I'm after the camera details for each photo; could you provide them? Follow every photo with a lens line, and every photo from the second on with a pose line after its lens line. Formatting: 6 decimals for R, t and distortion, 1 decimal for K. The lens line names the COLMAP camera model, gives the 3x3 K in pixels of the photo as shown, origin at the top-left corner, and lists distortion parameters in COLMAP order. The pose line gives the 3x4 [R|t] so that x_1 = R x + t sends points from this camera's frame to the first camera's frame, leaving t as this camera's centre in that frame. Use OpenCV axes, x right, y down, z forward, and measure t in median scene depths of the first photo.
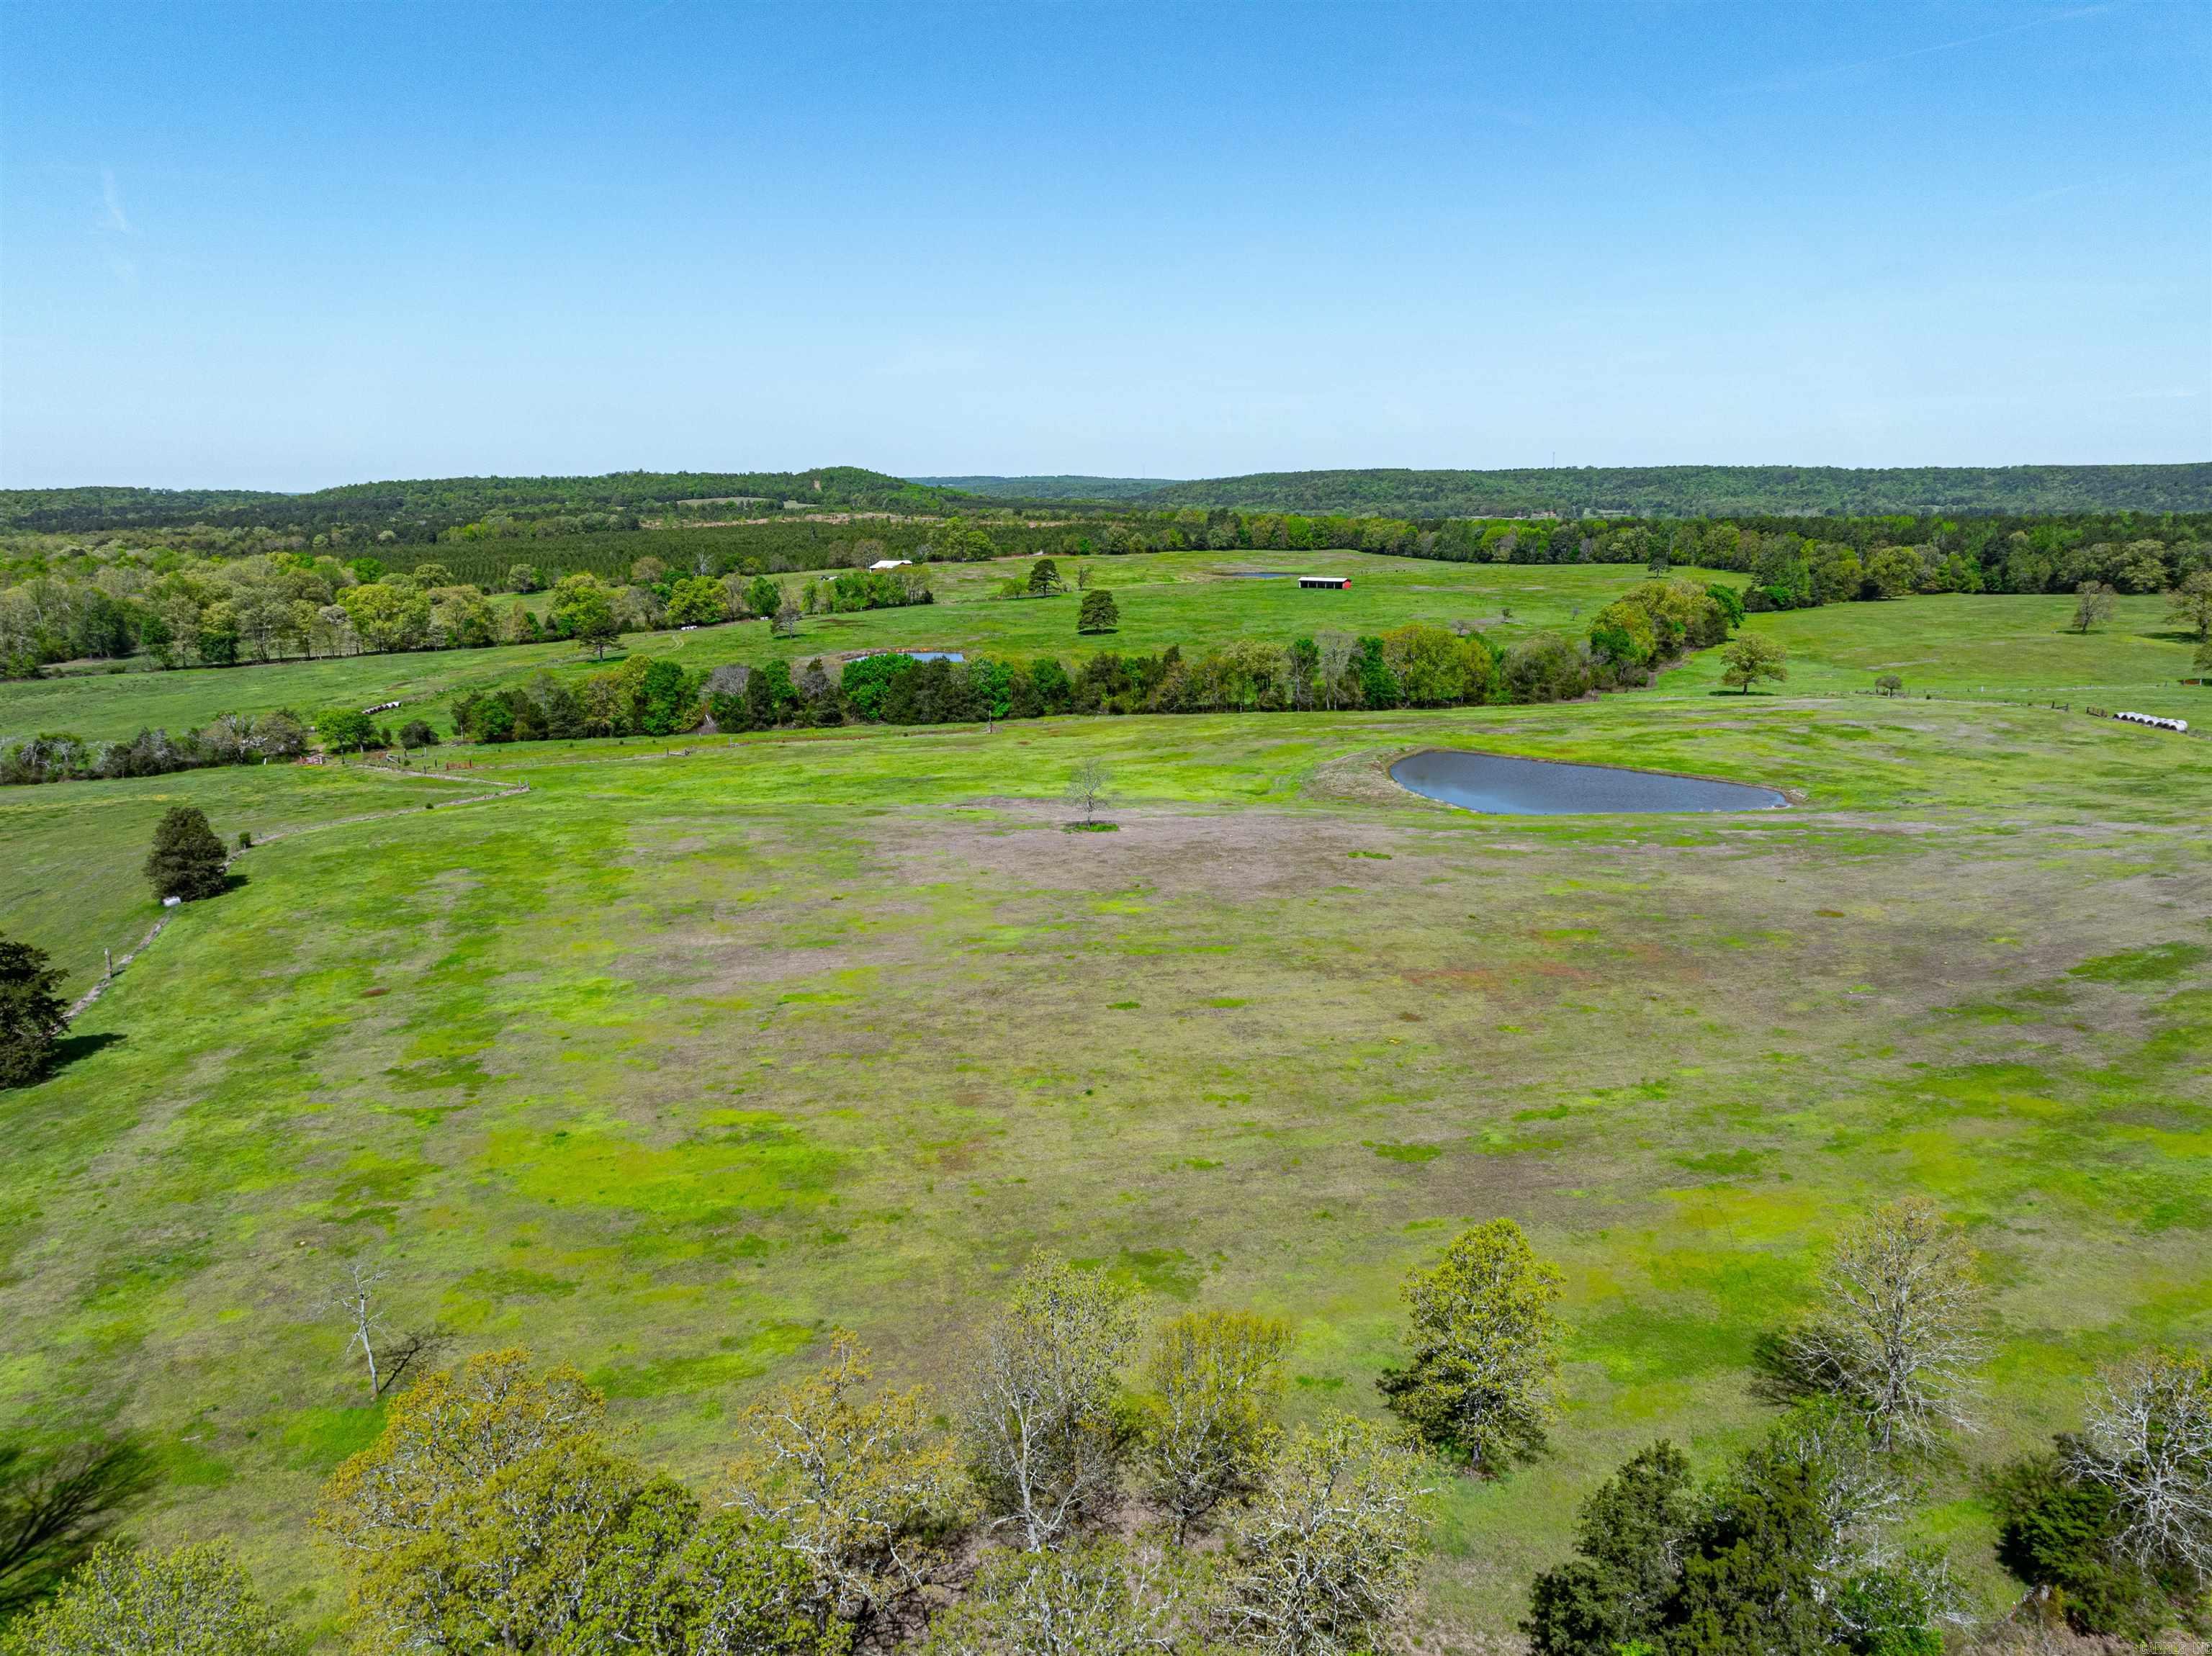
lens RADIAL K [[1562.5, 0, 1098.1], [0, 1562.5, 821.7], [0, 0, 1]] dist [-0.032760, 0.014935]
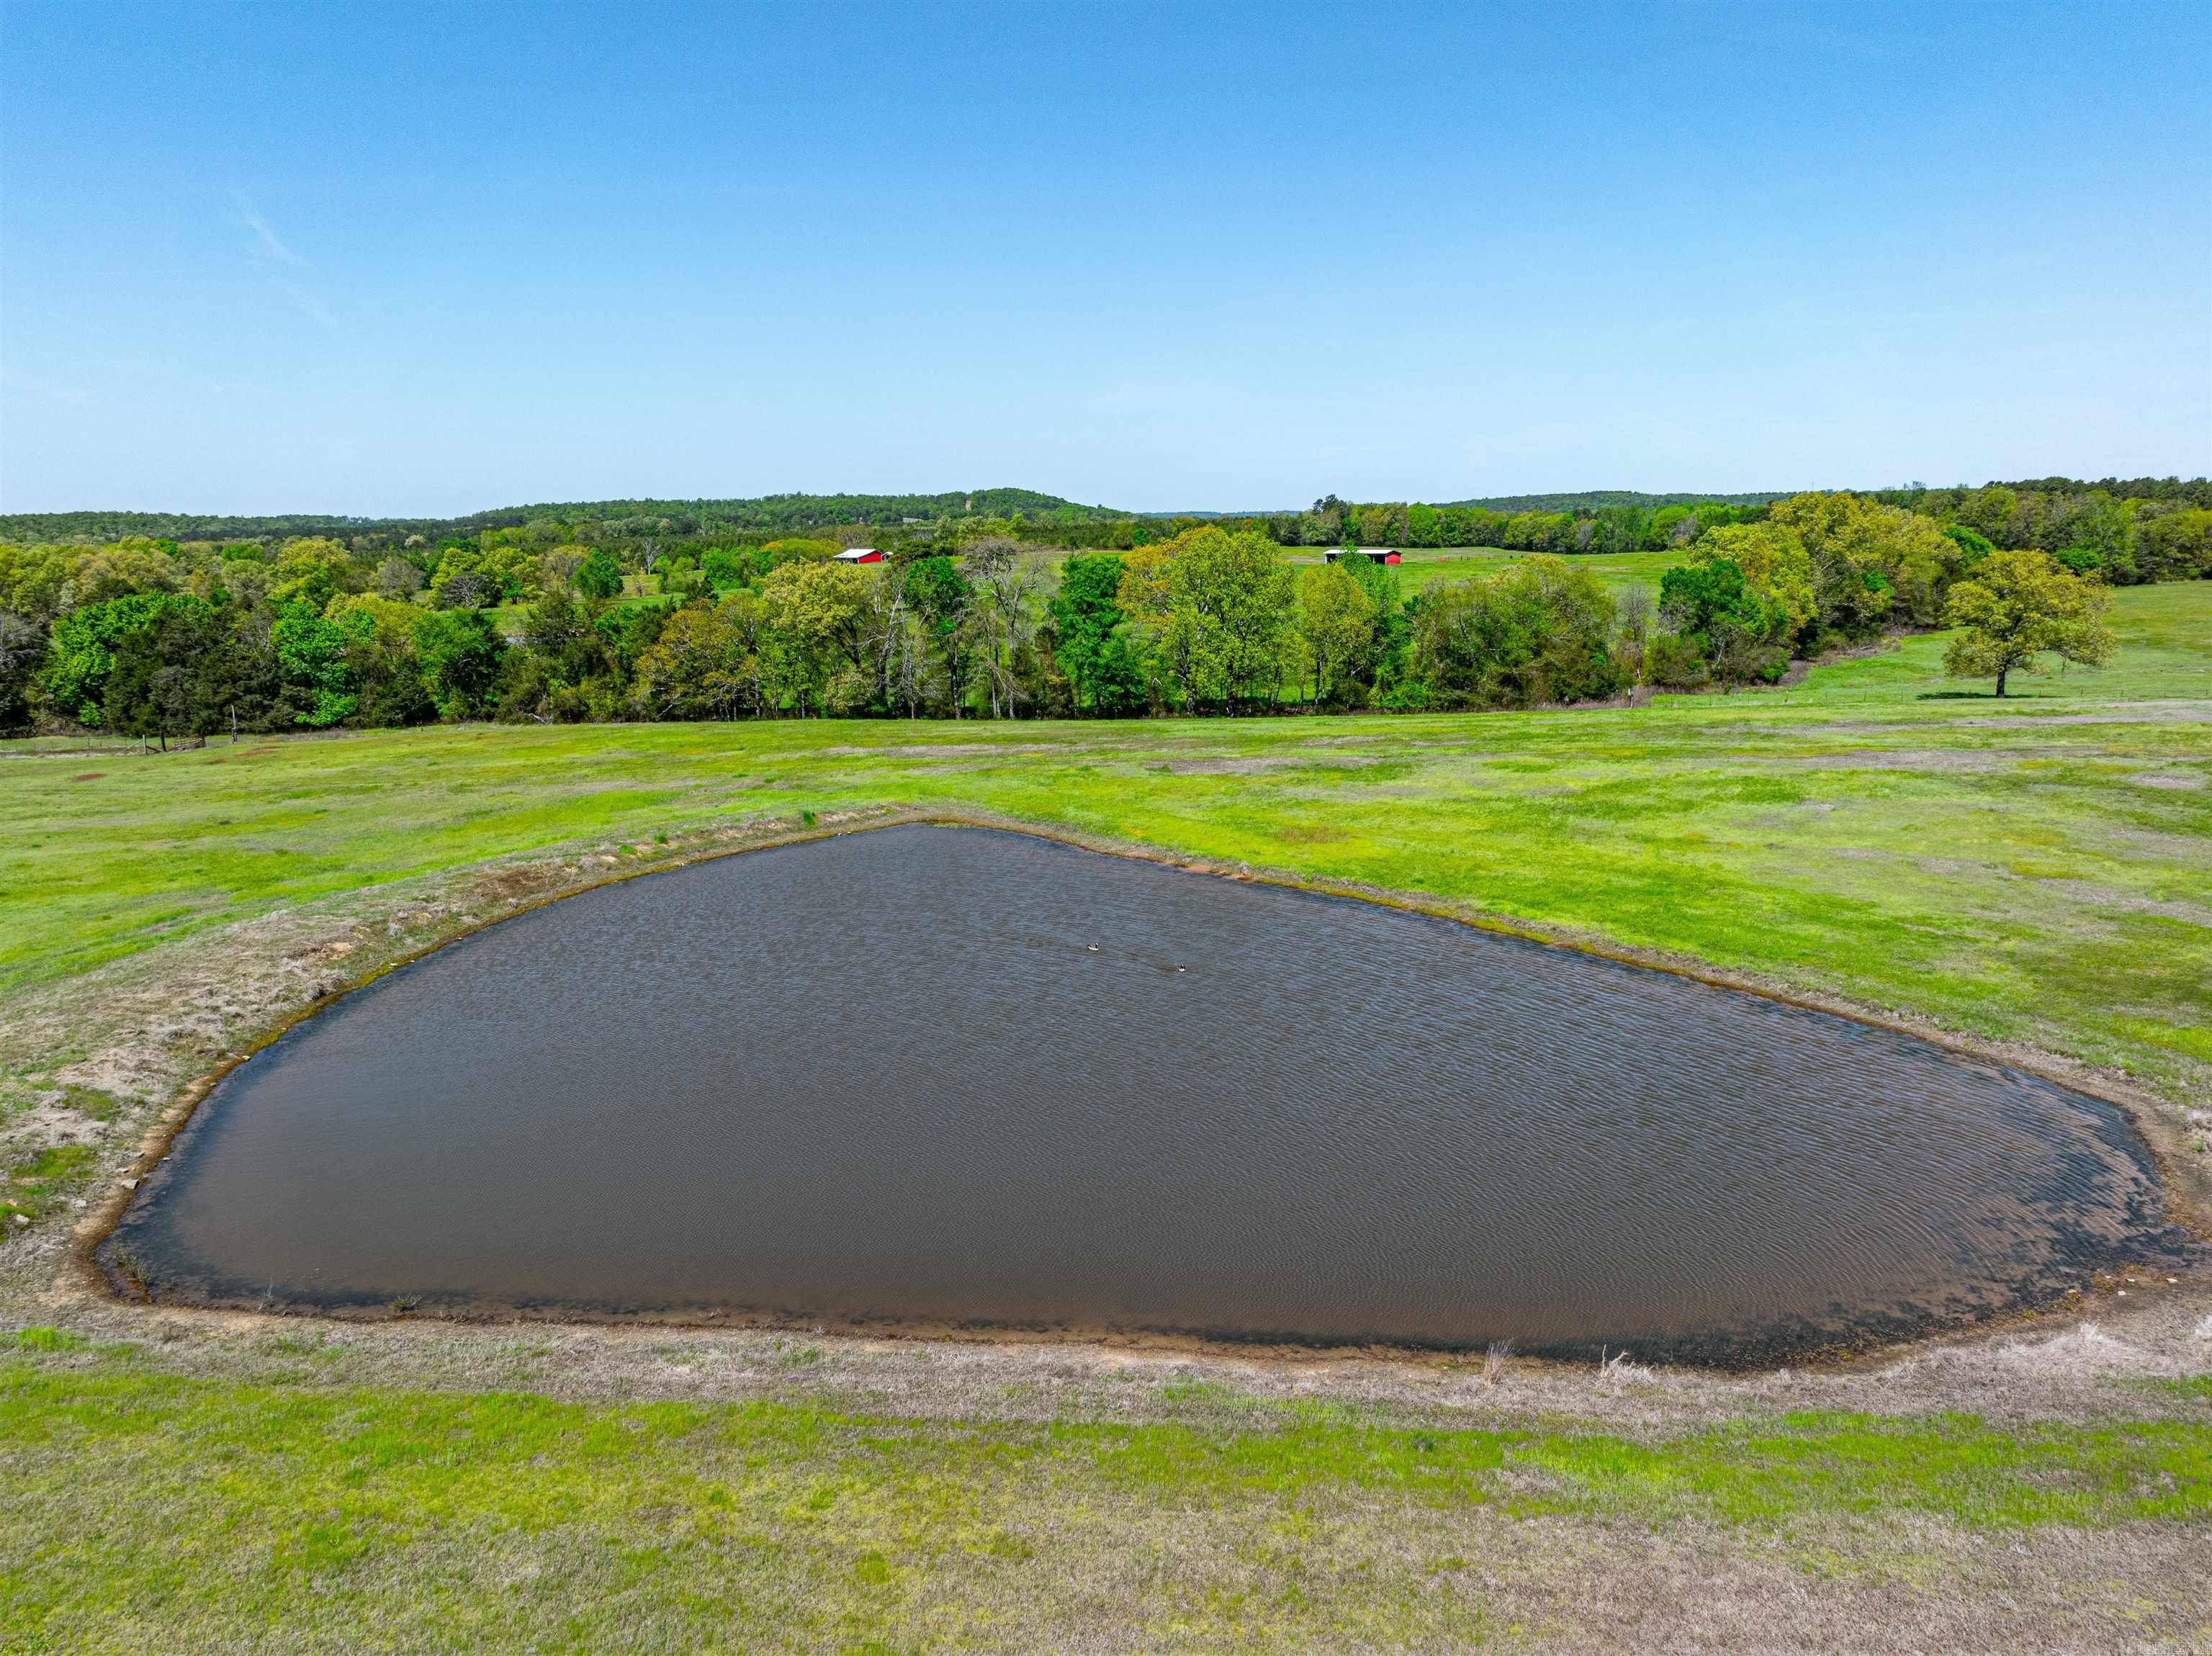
lens RADIAL K [[1562.5, 0, 1101.2], [0, 1562.5, 824.6], [0, 0, 1]] dist [-0.032760, 0.014935]
pose [[0.989049, 0.023676, -0.145674, 0.125787], [-0.027252, 0.999373, -0.022607, -0.016454], [0.145047, 0.026330, 0.989074, 0.291944]]
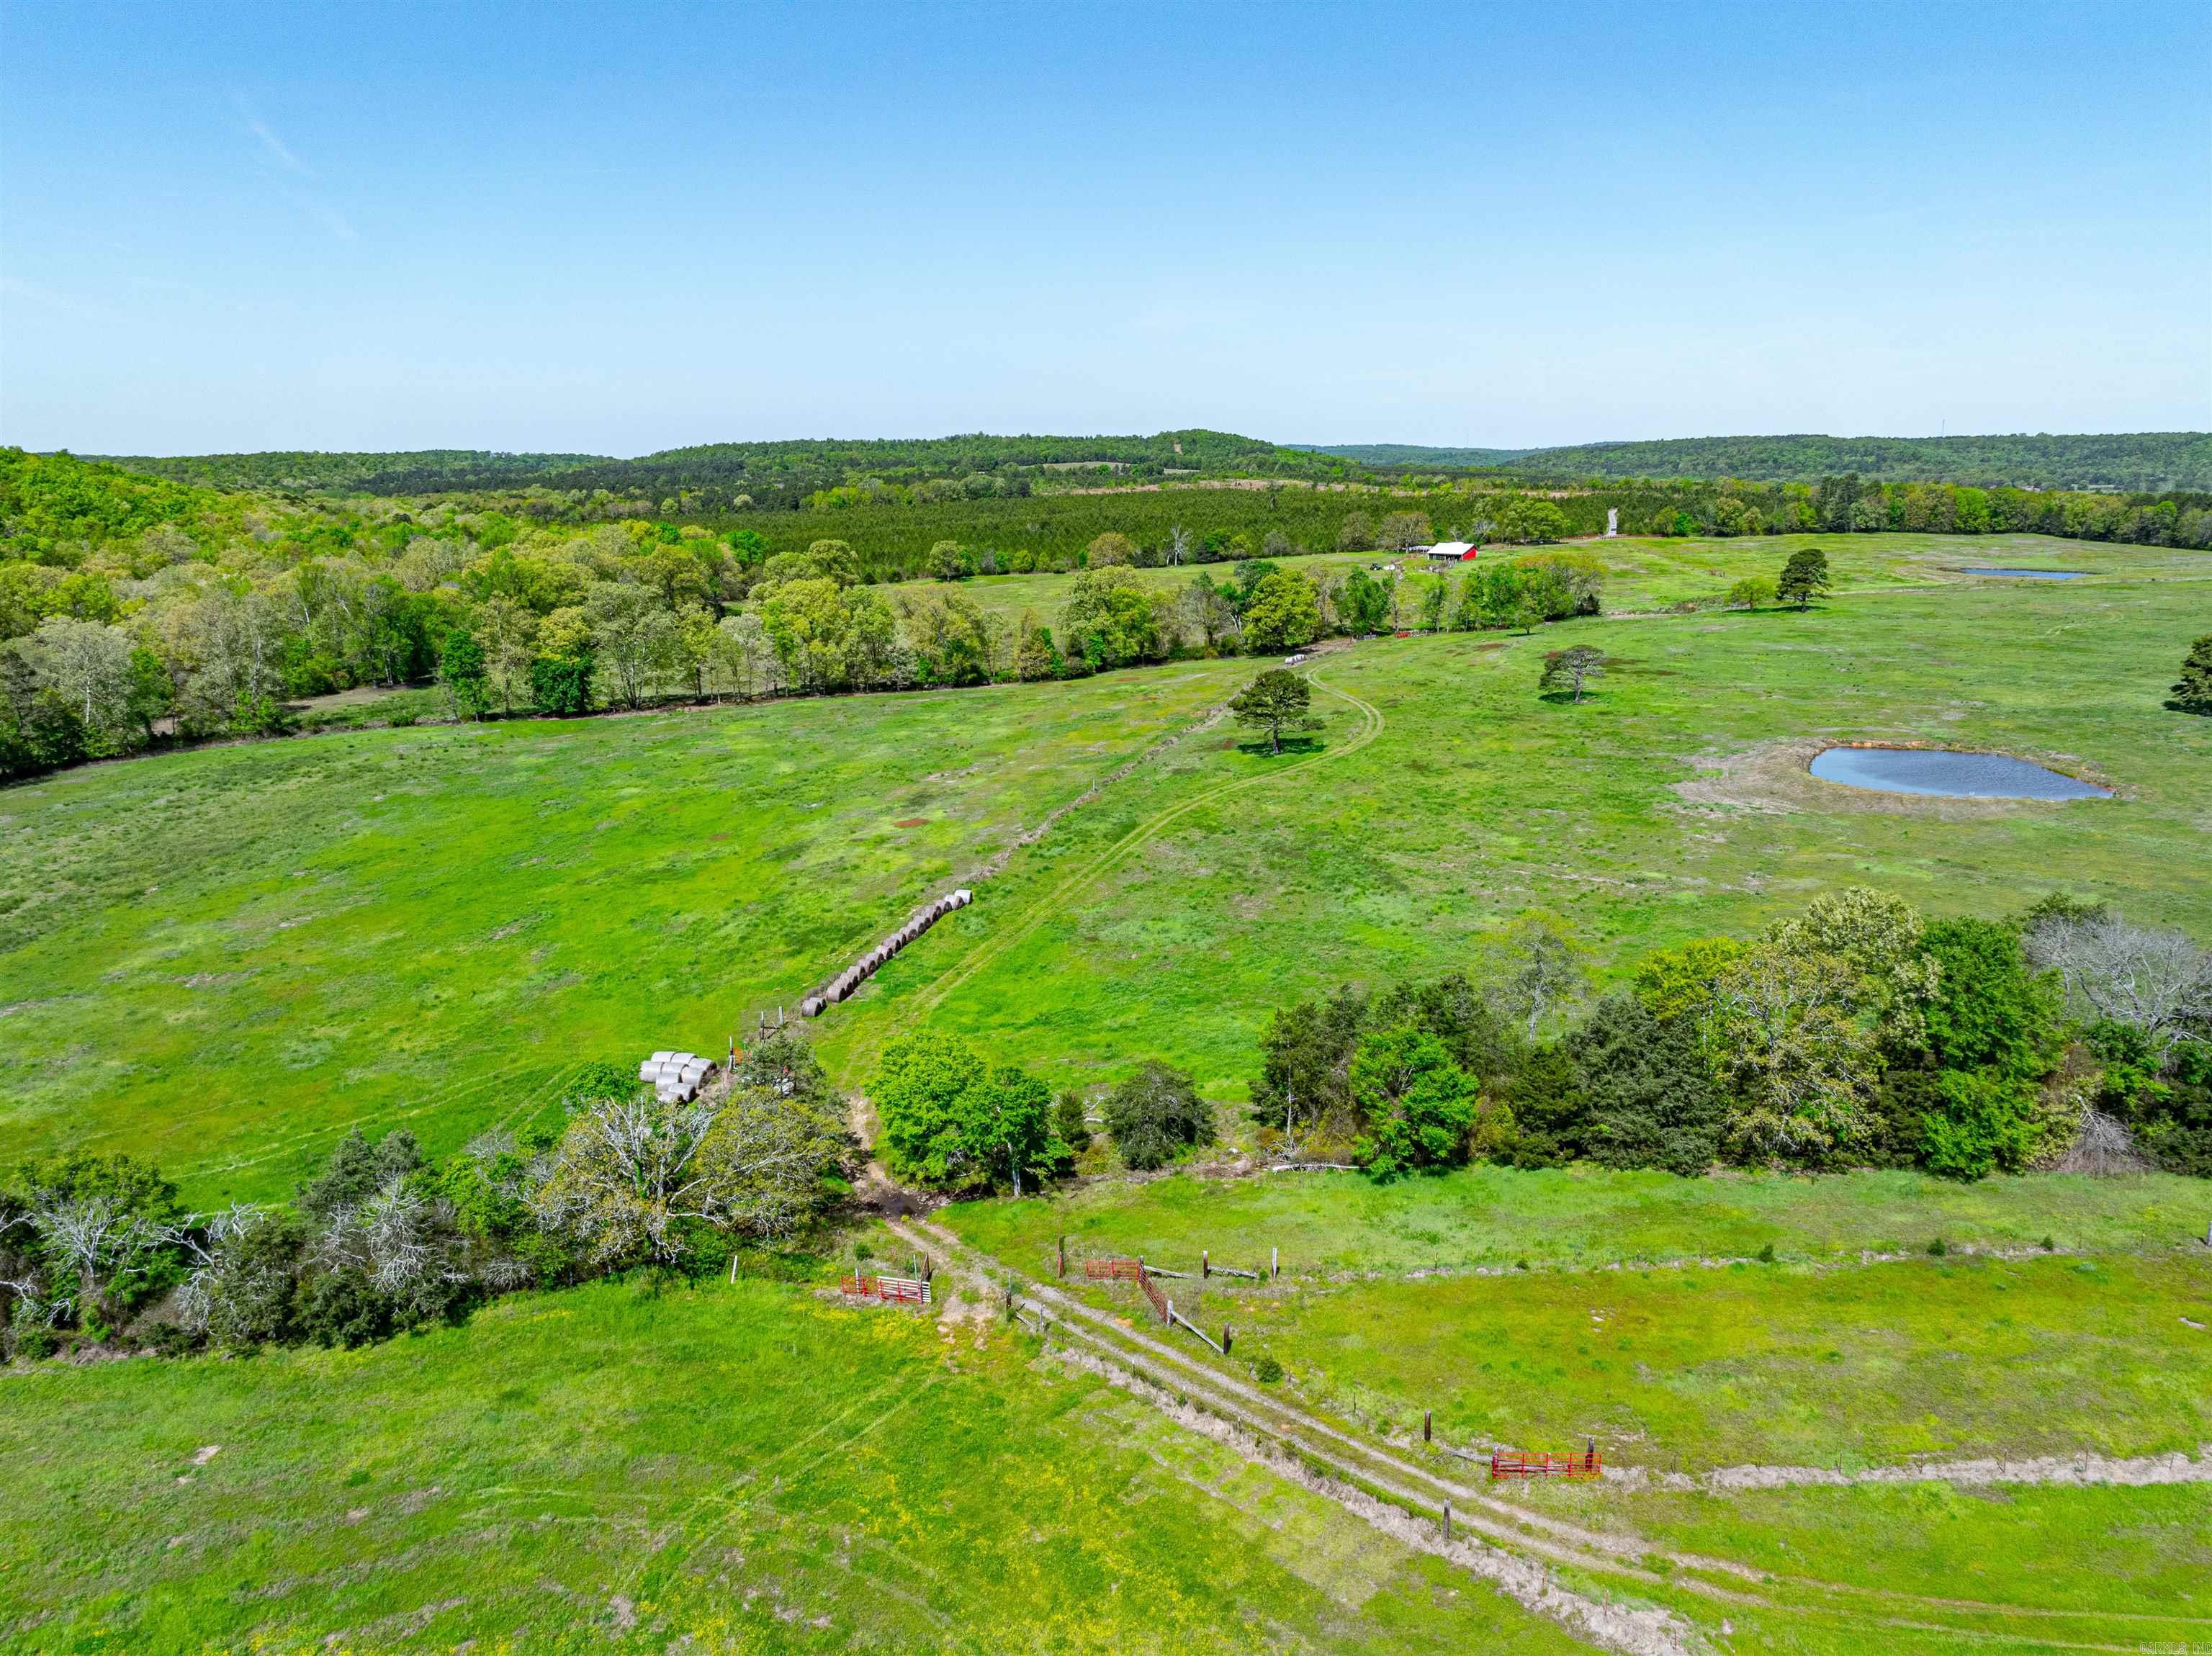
lens RADIAL K [[1562.5, 0, 1099.2], [0, 1562.5, 824.4], [0, 0, 1]] dist [-0.032760, 0.014935]
pose [[0.984229, 0.042273, -0.171774, -0.198802], [-0.038890, 0.998978, 0.023014, -0.061597], [0.172571, -0.015971, 0.984868, 0.340507]]
